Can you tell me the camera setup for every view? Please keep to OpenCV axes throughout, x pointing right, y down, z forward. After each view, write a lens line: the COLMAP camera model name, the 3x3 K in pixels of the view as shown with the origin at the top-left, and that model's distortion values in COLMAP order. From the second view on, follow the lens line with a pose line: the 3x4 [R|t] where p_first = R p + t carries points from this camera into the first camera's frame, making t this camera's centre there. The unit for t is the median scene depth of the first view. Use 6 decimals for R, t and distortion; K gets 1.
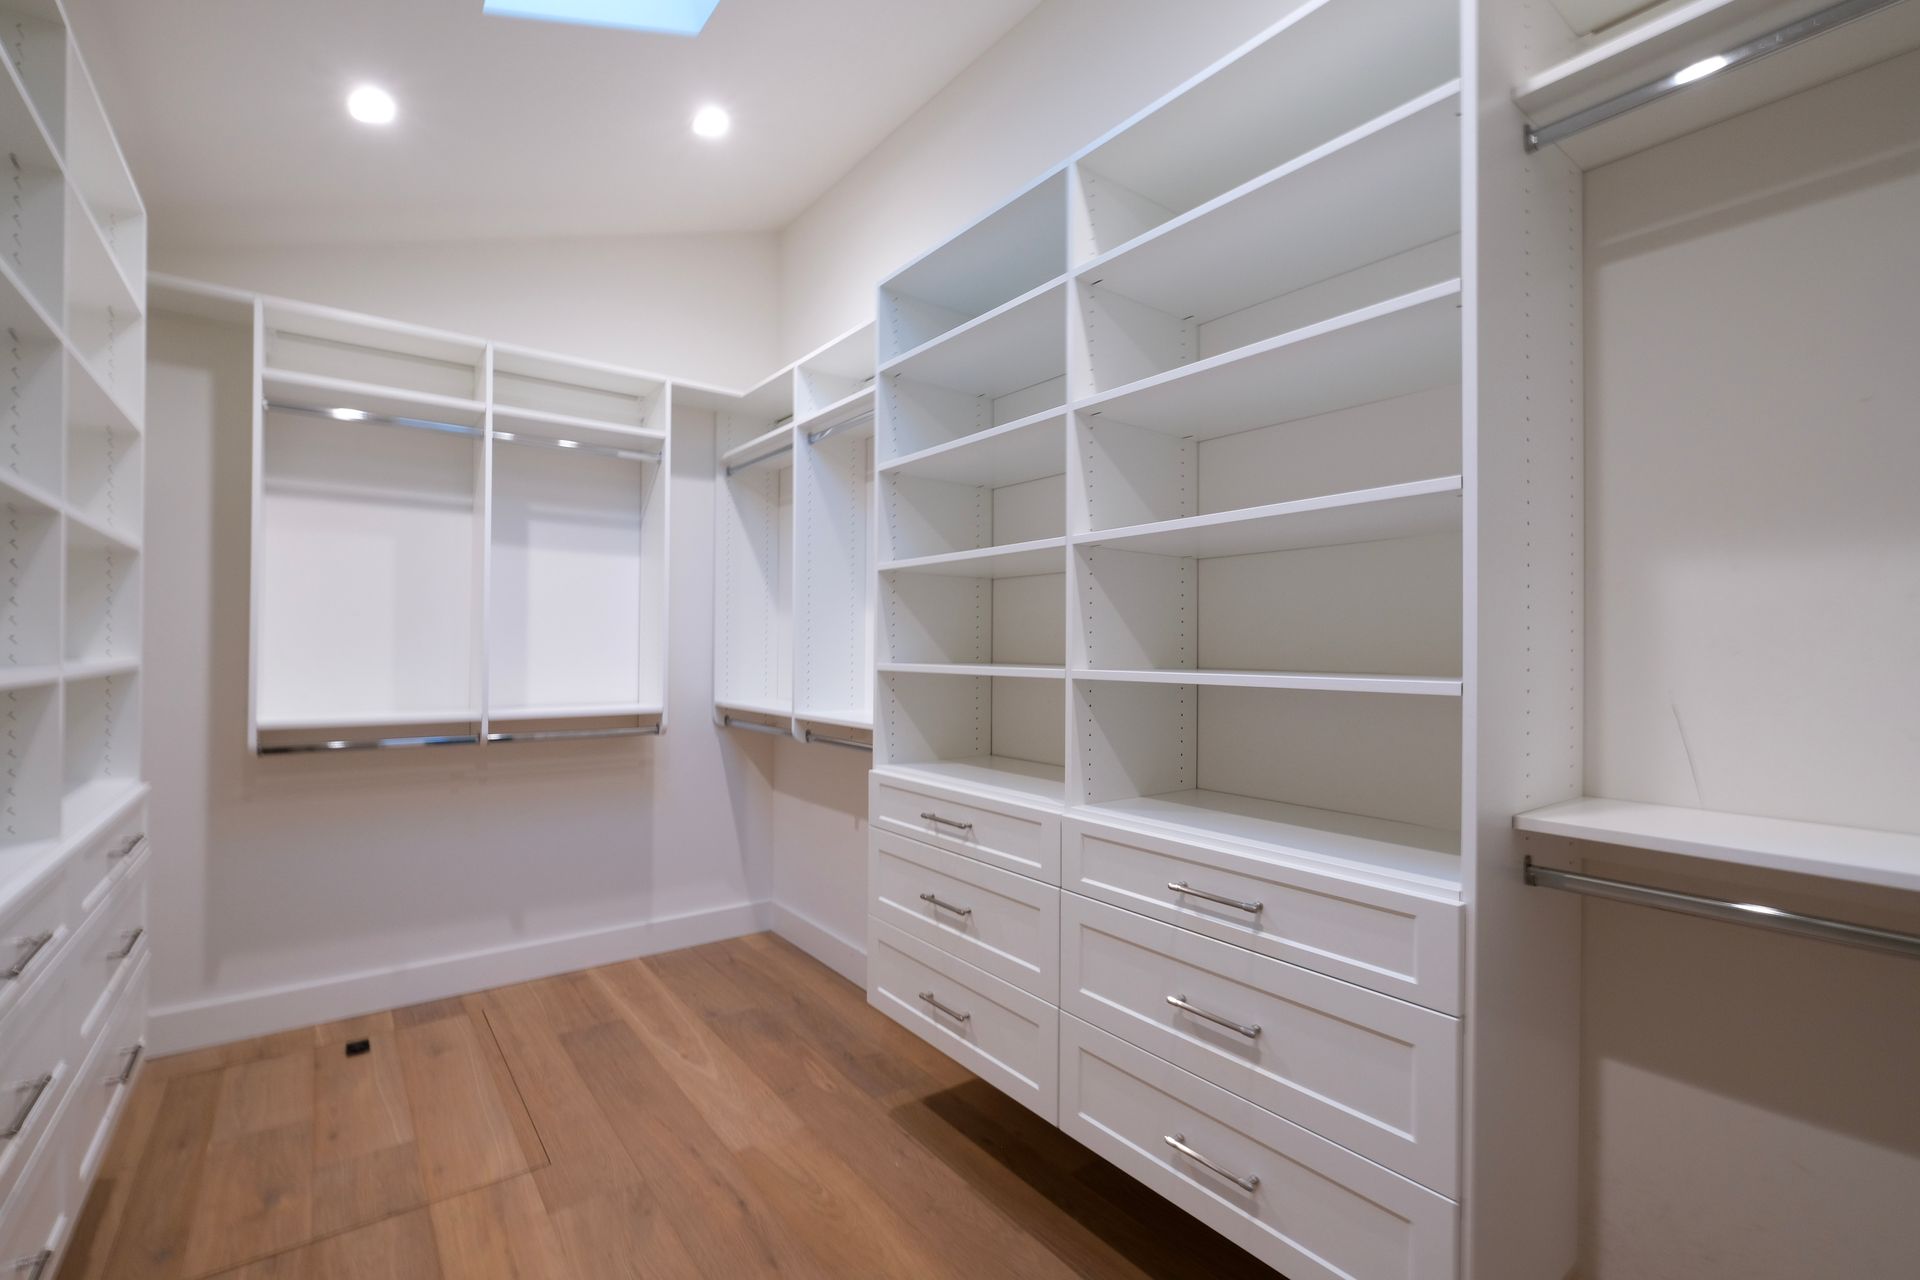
lens RADIAL K [[830.8, 0, 932.6], [0, 830.8, 638.4], [0, 0, 1]] dist [0.002397, 0.000224]
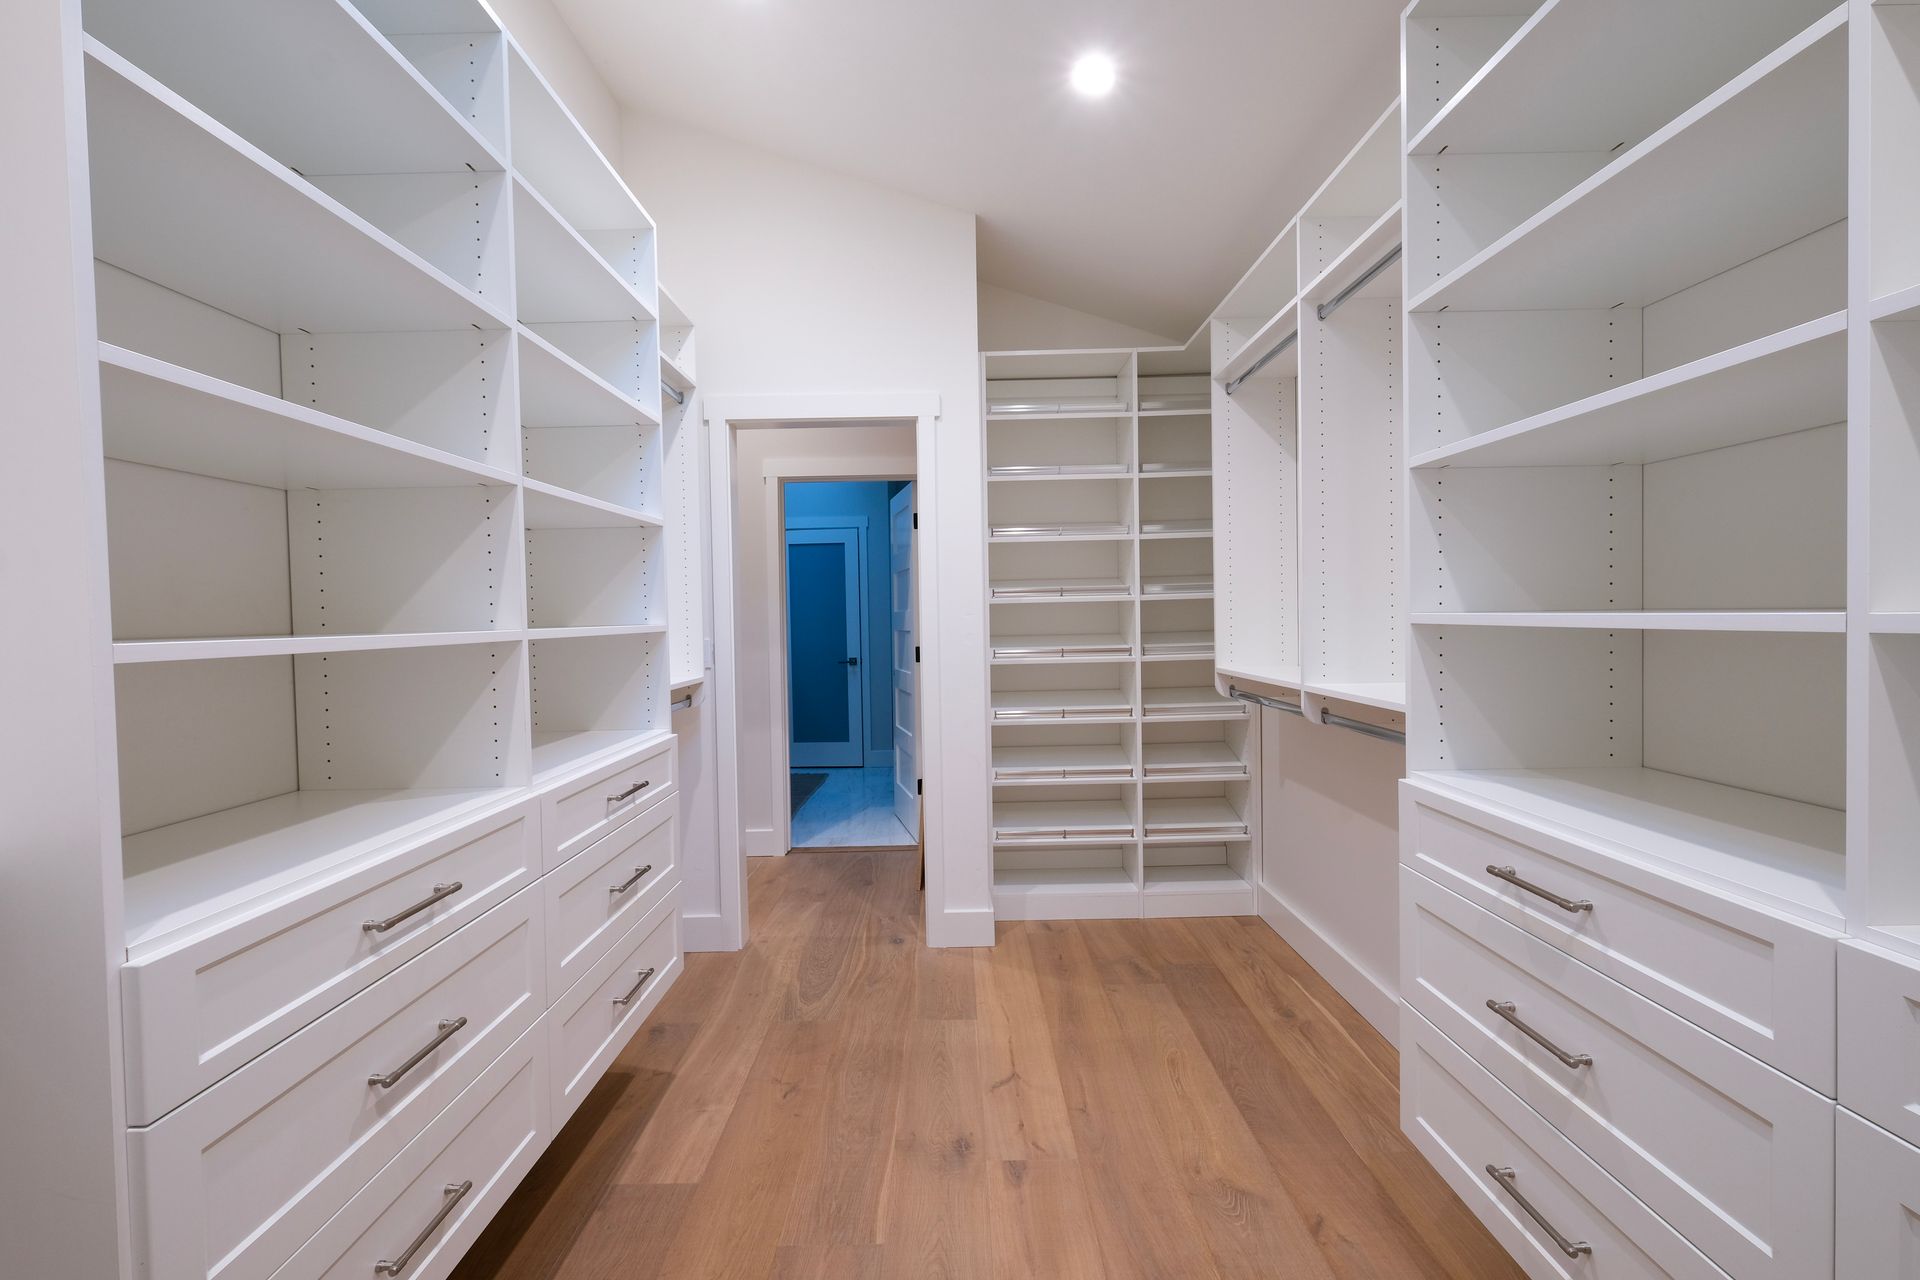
lens RADIAL K [[830.8, 0, 932.6], [0, 830.8, 638.4], [0, 0, 1]] dist [0.002397, 0.000224]
pose [[0.788324, -0.007349, -0.615216, 0.038861], [0.036638, 0.998715, 0.035017, 0.014163], [0.614168, -0.050145, 0.787580, 0.289601]]
